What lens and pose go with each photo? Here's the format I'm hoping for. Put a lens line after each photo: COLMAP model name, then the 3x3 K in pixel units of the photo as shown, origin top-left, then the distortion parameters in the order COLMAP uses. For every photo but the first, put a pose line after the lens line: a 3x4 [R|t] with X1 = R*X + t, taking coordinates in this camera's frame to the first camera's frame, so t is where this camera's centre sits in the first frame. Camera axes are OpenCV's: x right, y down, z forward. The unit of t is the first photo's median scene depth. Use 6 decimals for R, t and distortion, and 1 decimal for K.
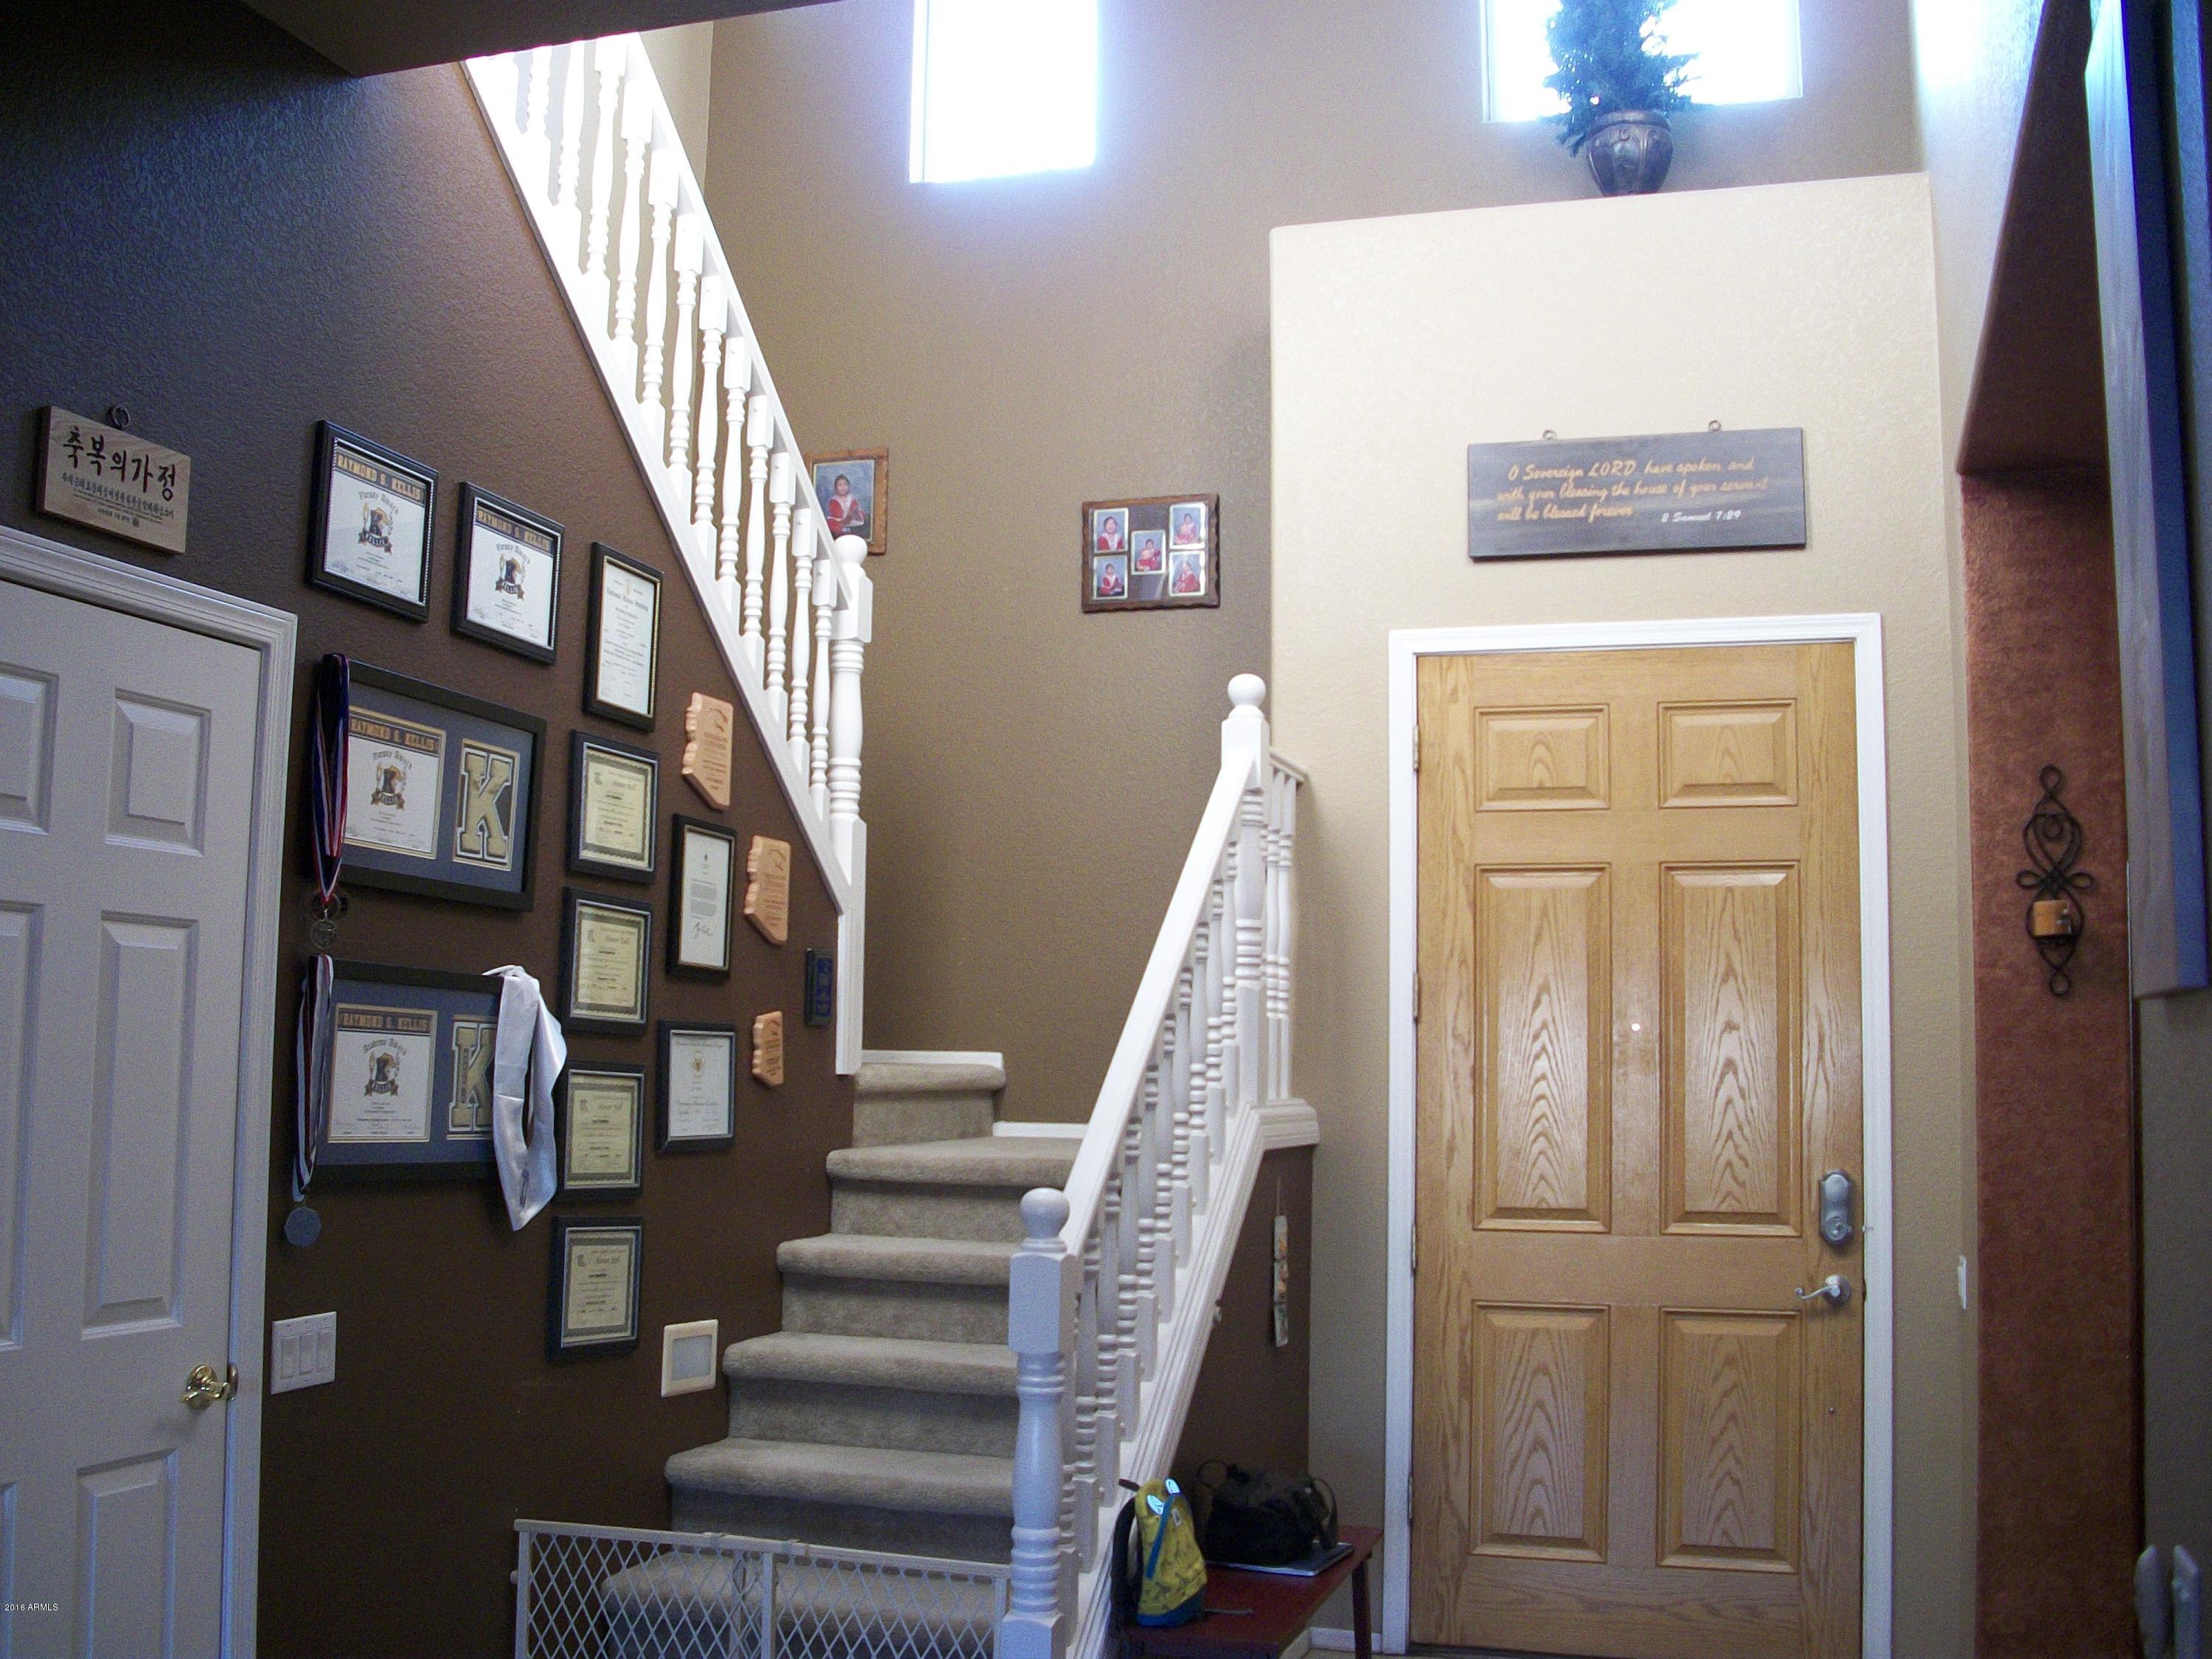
lens RADIAL K [[2273.2, 0, 1109.1], [0, 2273.2, 837.6], [0, 0, 1]] dist [-0.116393, 0.000000]
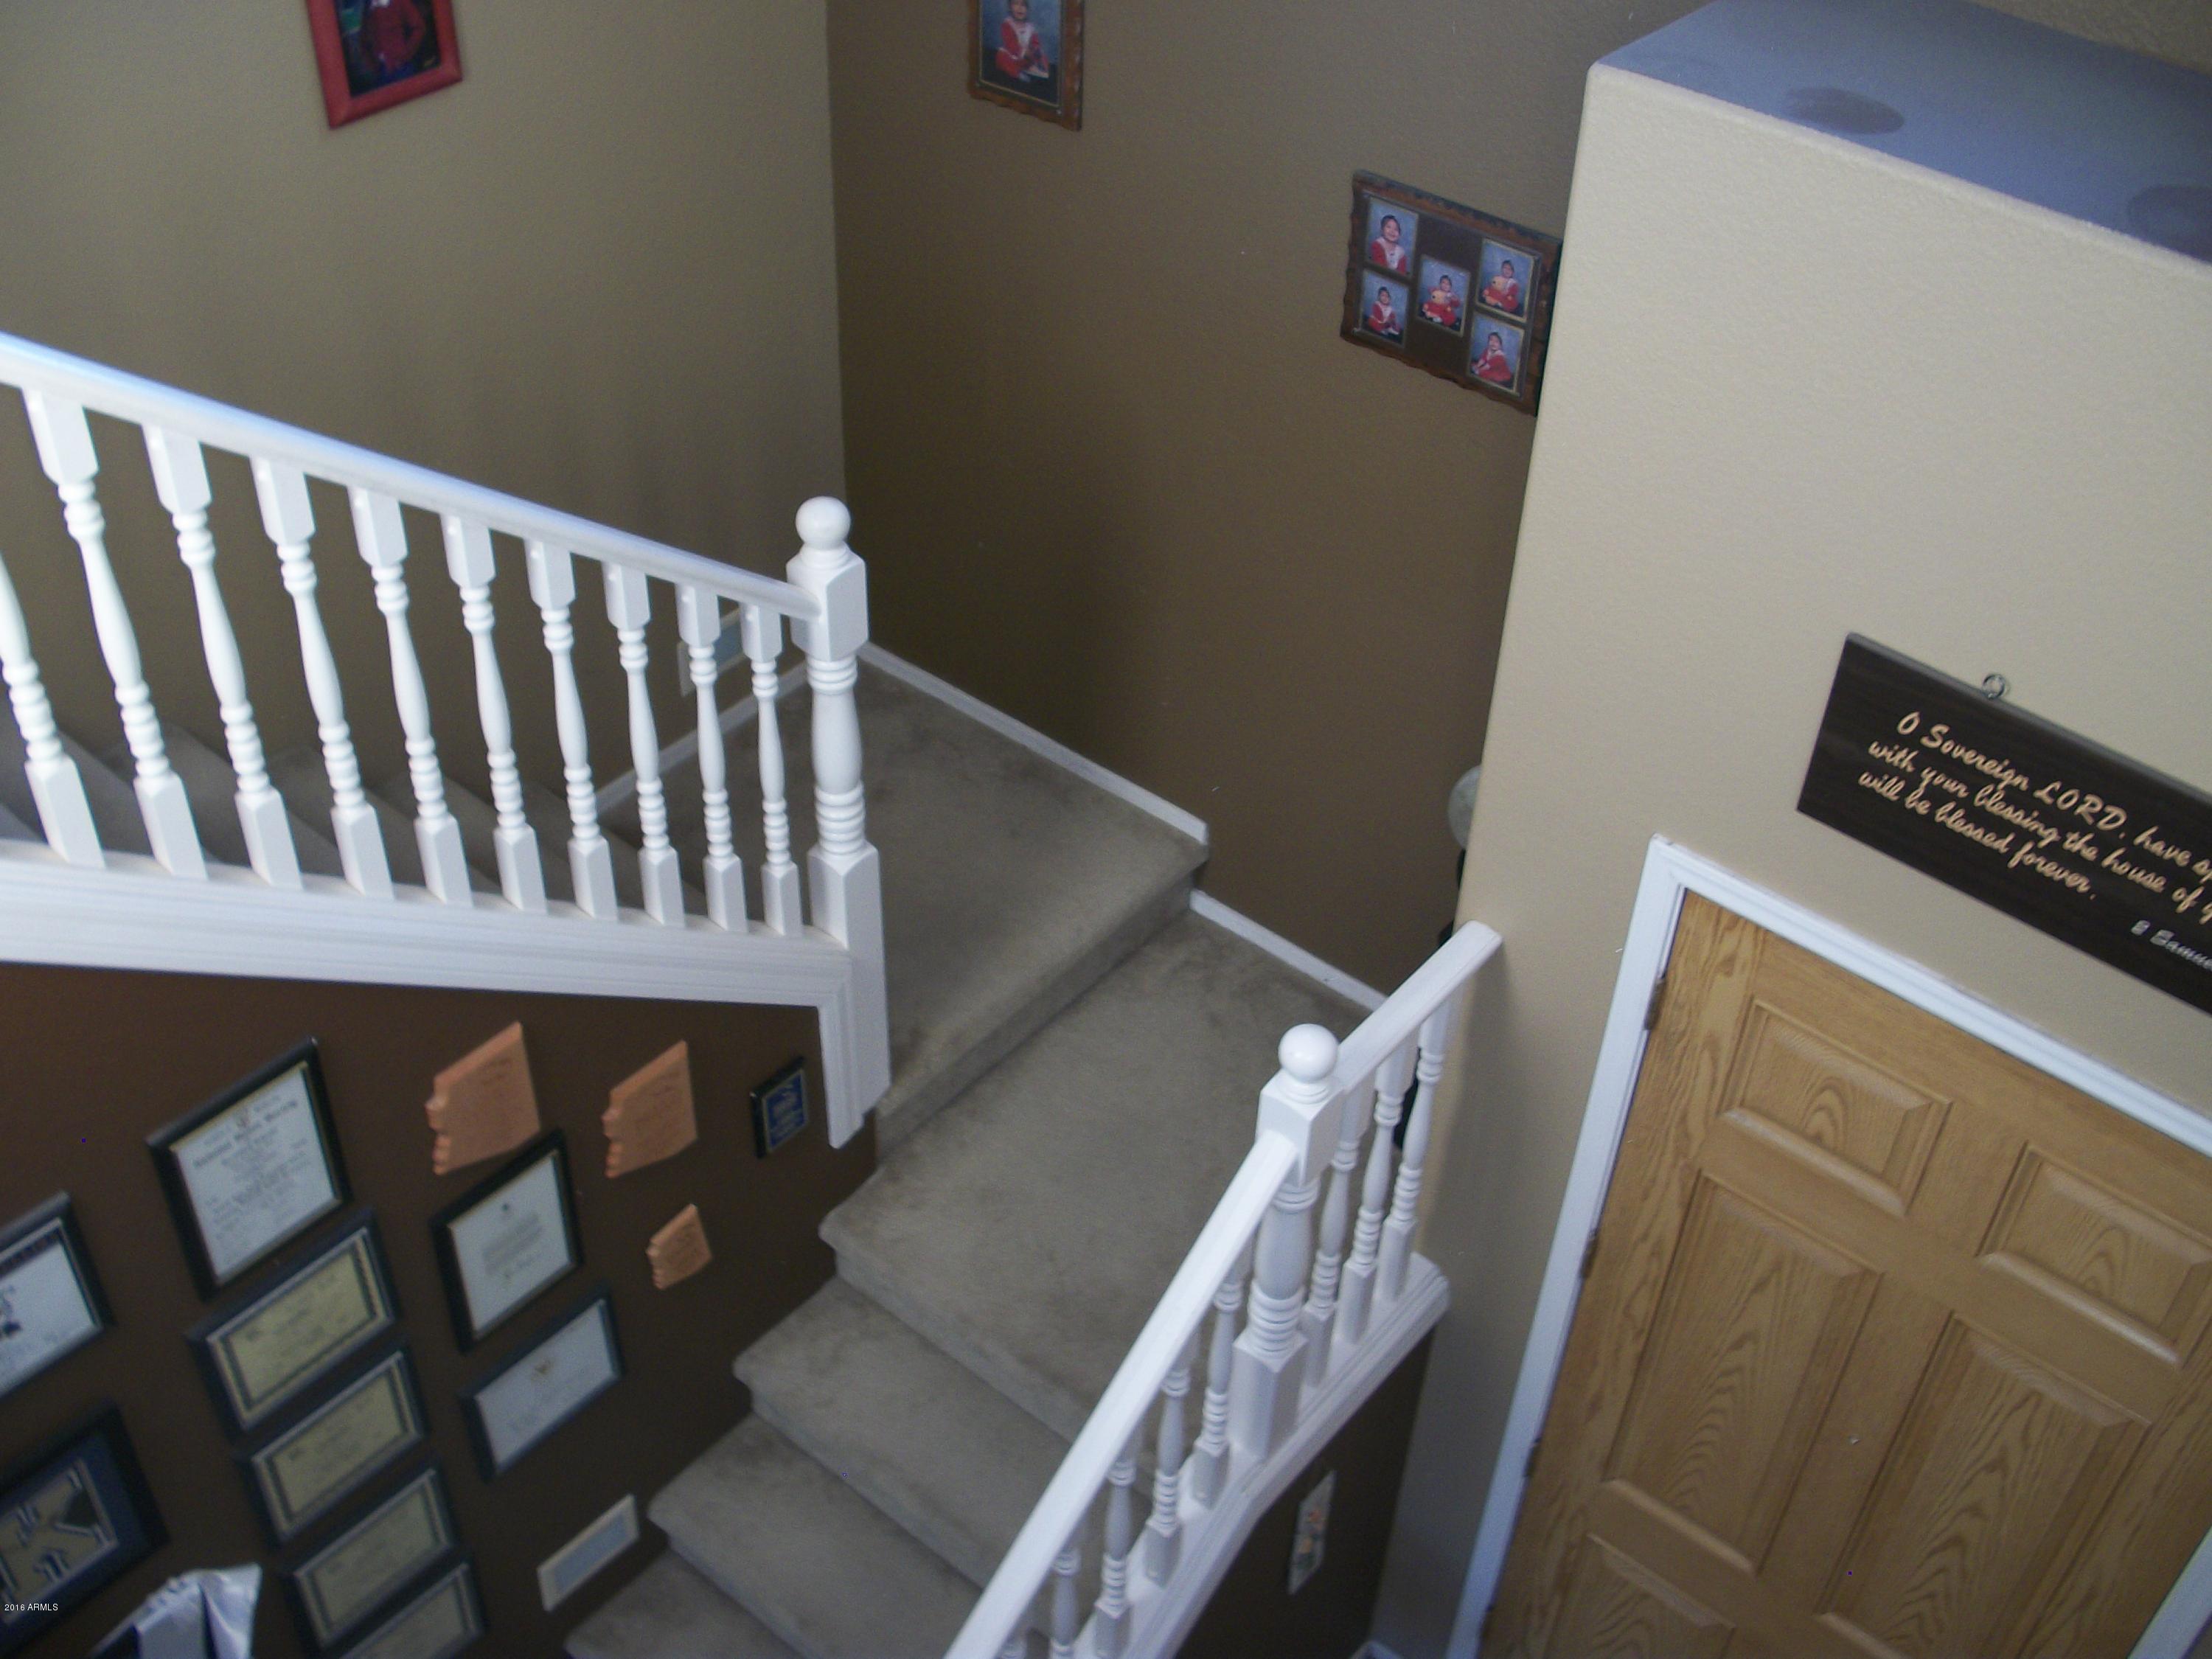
lens RADIAL K [[2273.2, 0, 1096.7], [0, 2273.2, 827.5], [0, 0, 1]] dist [-0.116393, 0.000000]
pose [[0.925896, 0.252274, -0.281203, 0.159927], [0.019707, 0.711090, 0.702825, -0.527229], [0.377265, -0.656284, 0.653423, 0.582056]]
